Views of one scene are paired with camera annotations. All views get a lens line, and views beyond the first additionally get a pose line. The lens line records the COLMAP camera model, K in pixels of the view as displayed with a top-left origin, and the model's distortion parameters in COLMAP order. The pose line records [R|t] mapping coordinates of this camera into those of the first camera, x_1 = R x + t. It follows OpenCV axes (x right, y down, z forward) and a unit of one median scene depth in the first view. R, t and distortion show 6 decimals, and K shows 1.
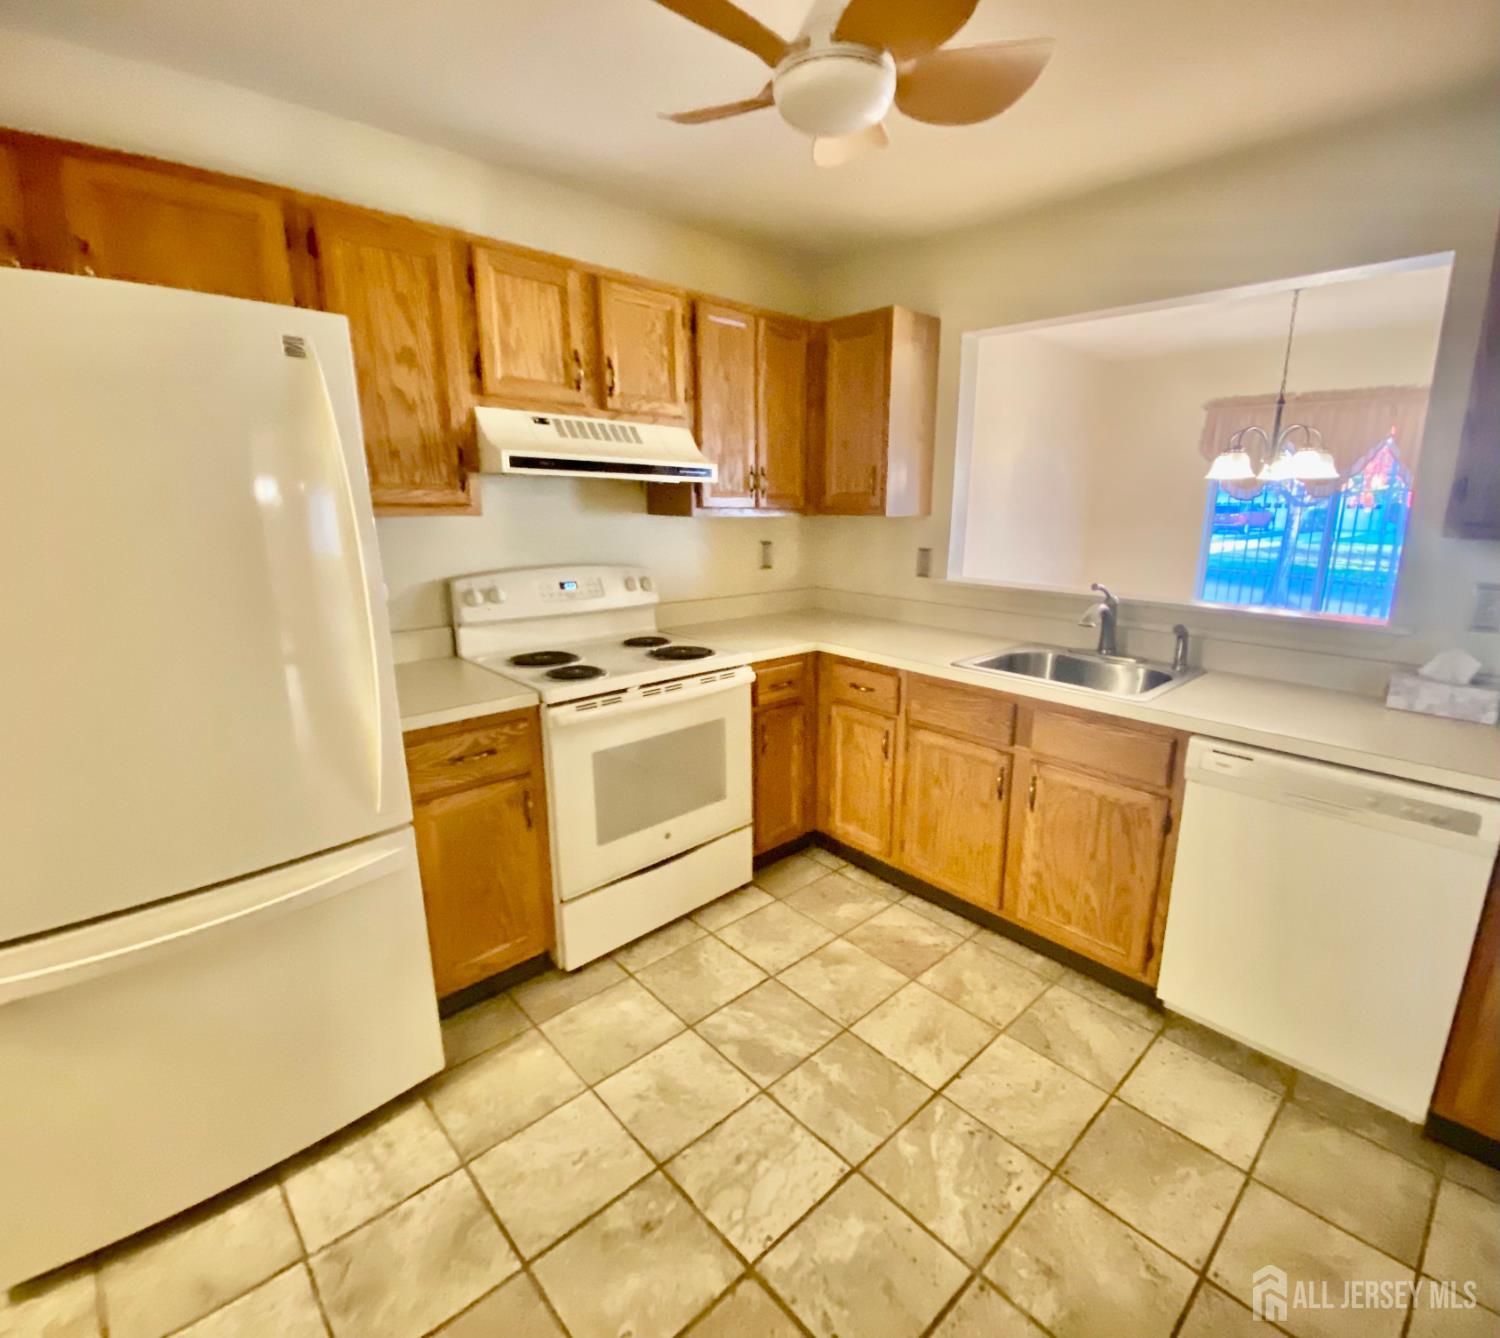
lens RADIAL K [[724.5, 0, 789.2], [0, 724.5, 648.2], [0, 0, 1]] dist [0.001881, -0.006868]
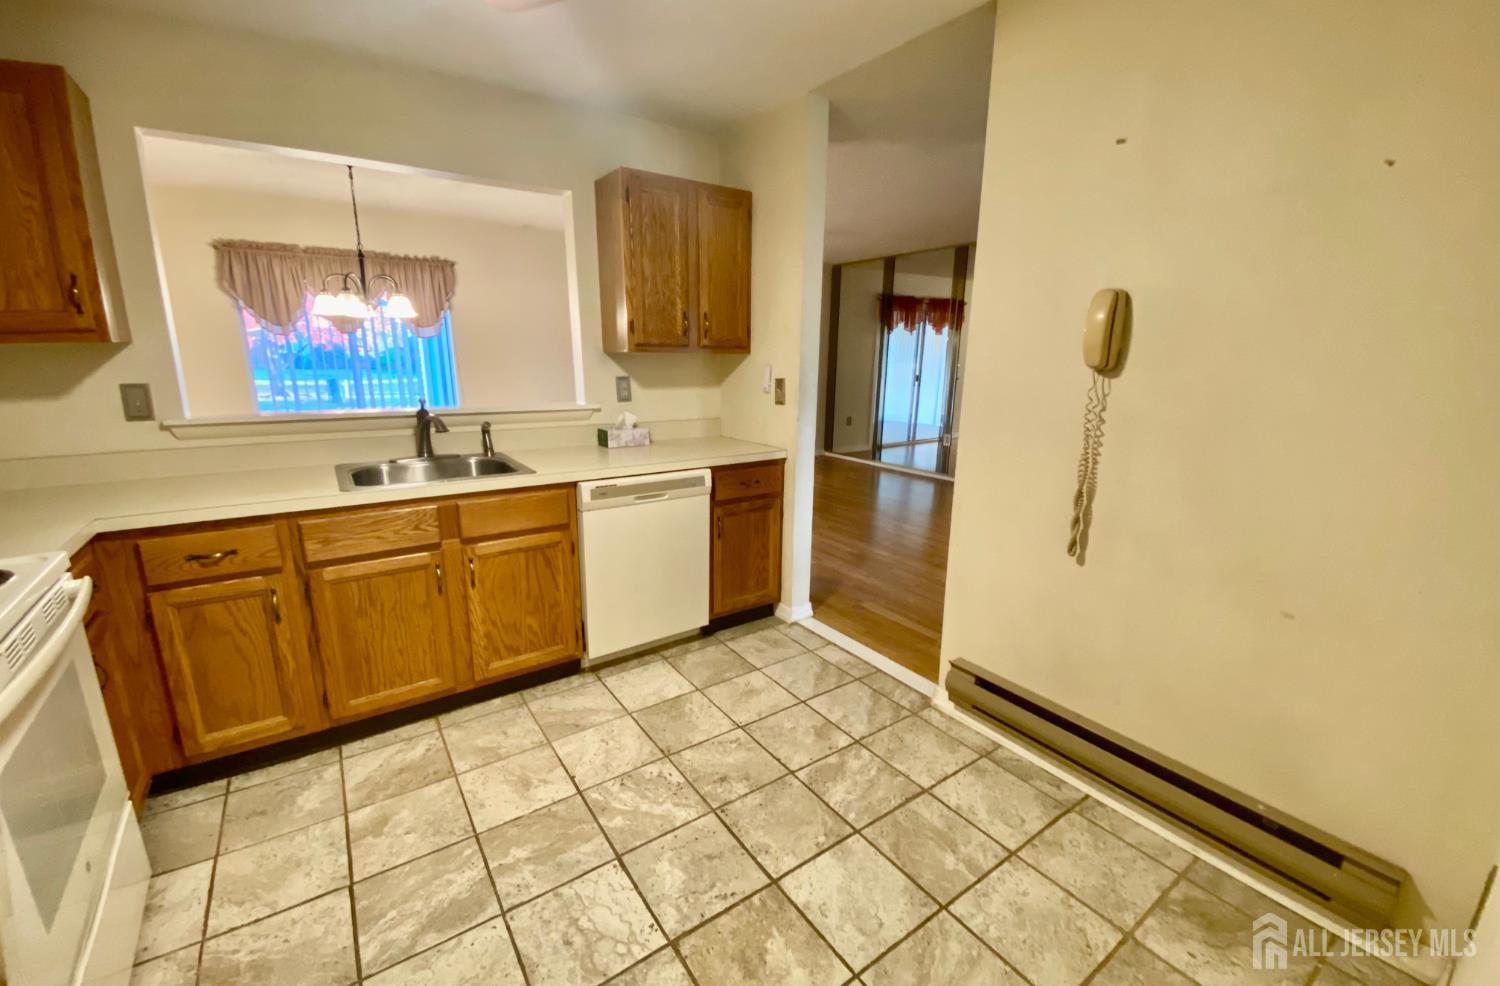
lens RADIAL K [[613.8, 0, 749.6], [0, 613.8, 501.0], [0, 0, 1]] dist [-0.020327, -0.000039]
pose [[0.155432, -0.241467, 0.957880, -0.578655], [0.203729, 0.956655, 0.208099, -0.027547], [-0.966610, 0.162803, 0.197888, 0.381215]]
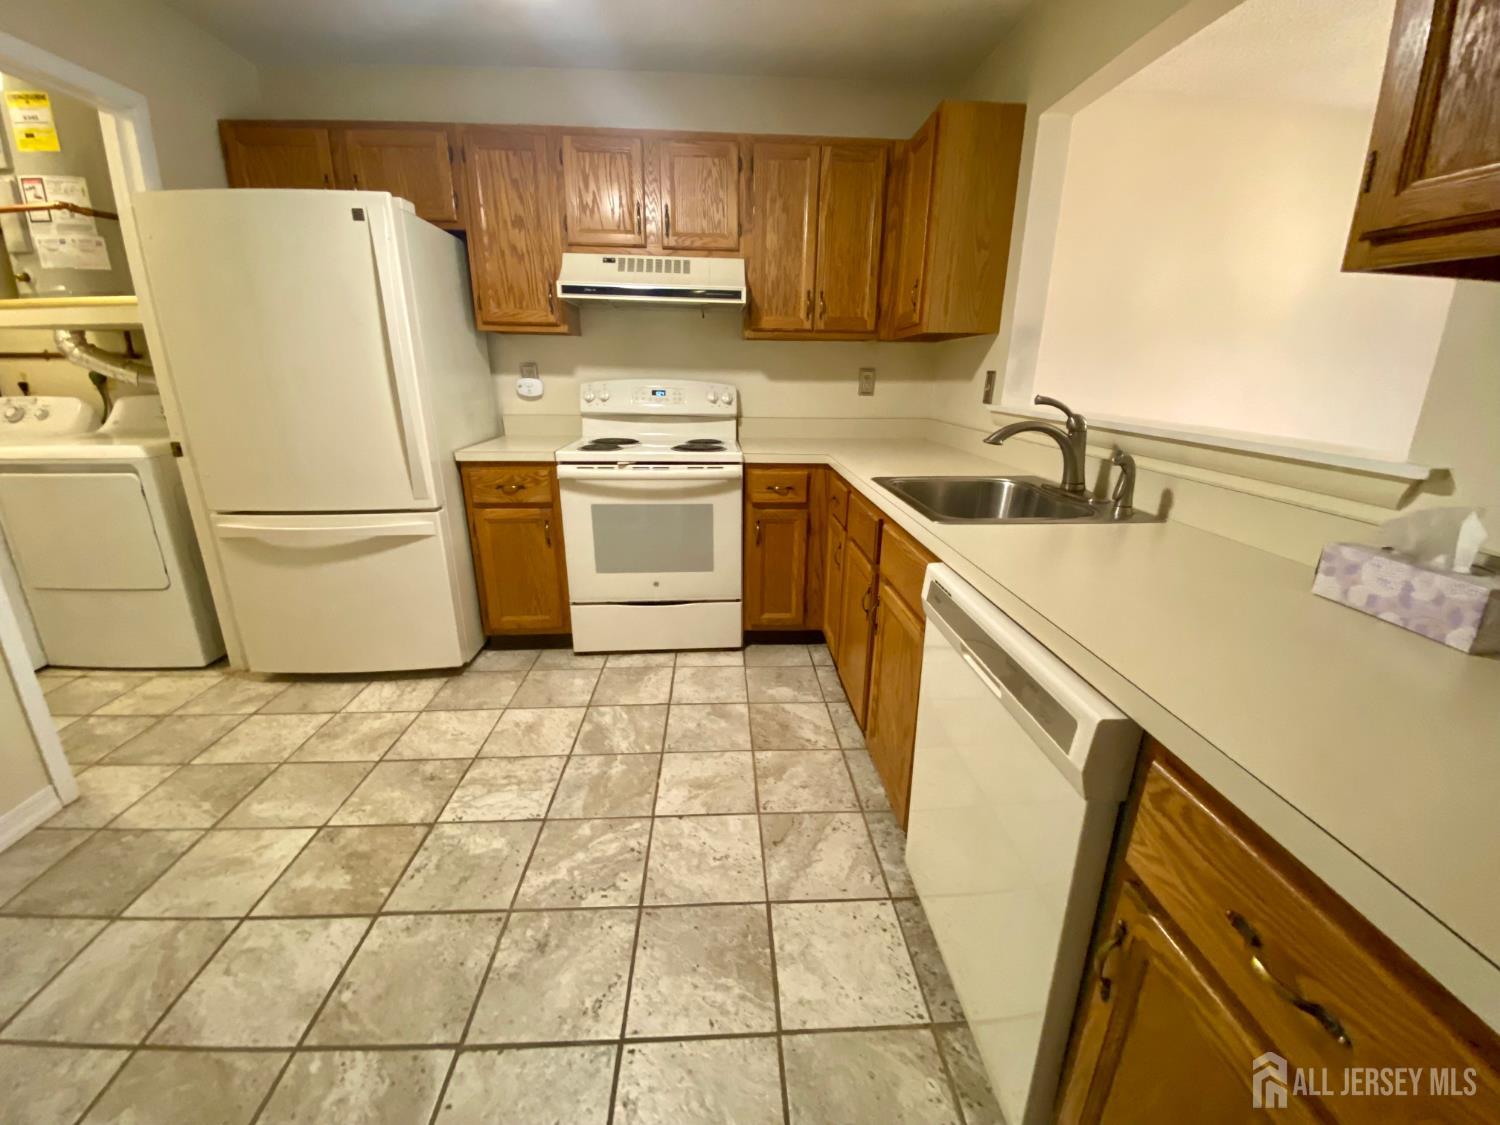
lens RADIAL K [[599.9, 0, 747.7], [0, 599.9, 551.4], [0, 0, 1]] dist [-0.000831, -0.007416]
pose [[0.757576, 0.189372, -0.624674, 0.754829], [-0.138610, 0.981837, 0.129548, 0.047841], [0.637861, -0.011556, 0.770065, 0.329542]]
